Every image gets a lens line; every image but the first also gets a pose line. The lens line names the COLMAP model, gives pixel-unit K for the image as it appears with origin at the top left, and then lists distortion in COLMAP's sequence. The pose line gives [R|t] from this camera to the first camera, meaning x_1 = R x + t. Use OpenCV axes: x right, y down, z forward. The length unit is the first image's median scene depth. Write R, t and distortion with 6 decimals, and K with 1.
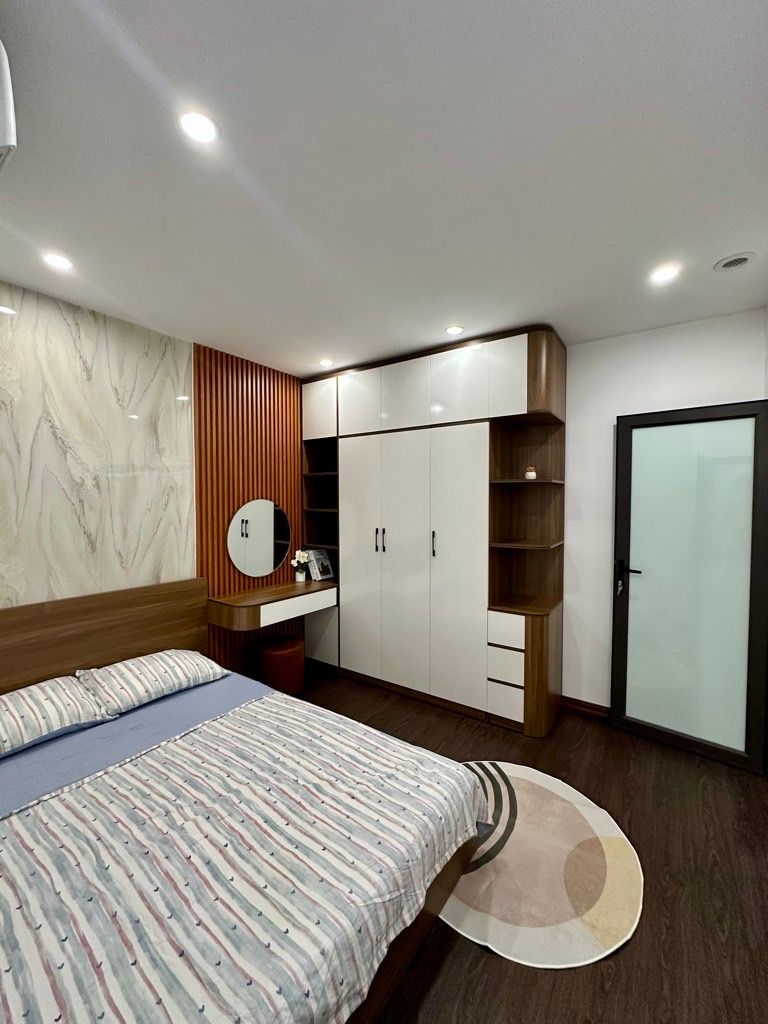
lens RADIAL K [[408.0, 0, 384.0], [0, 408.0, 512.0], [0, 0, 1]] dist [-0.000754, -0.000197]
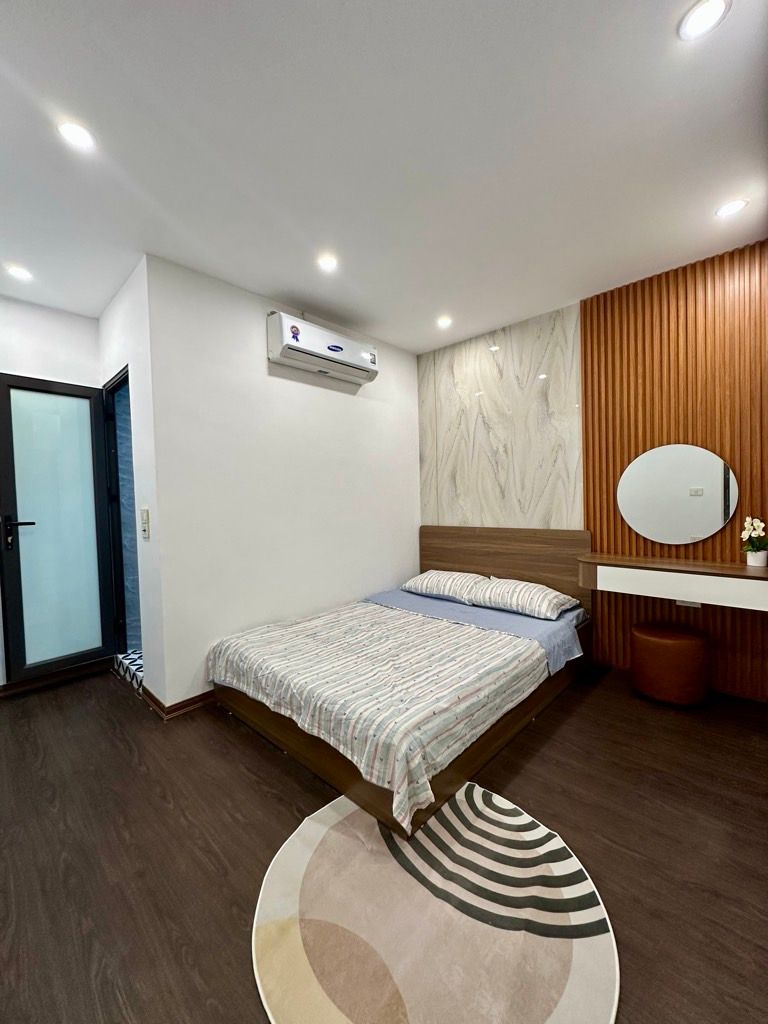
lens RADIAL K [[408.0, 0, 384.0], [0, 408.0, 512.0], [0, 0, 1]] dist [-0.000754, -0.000197]
pose [[-0.140951, 0.029530, -0.989576, 0.764082], [-0.003259, 0.999536, 0.030291, 0.105161], [0.990011, 0.007495, -0.140790, 0.794141]]
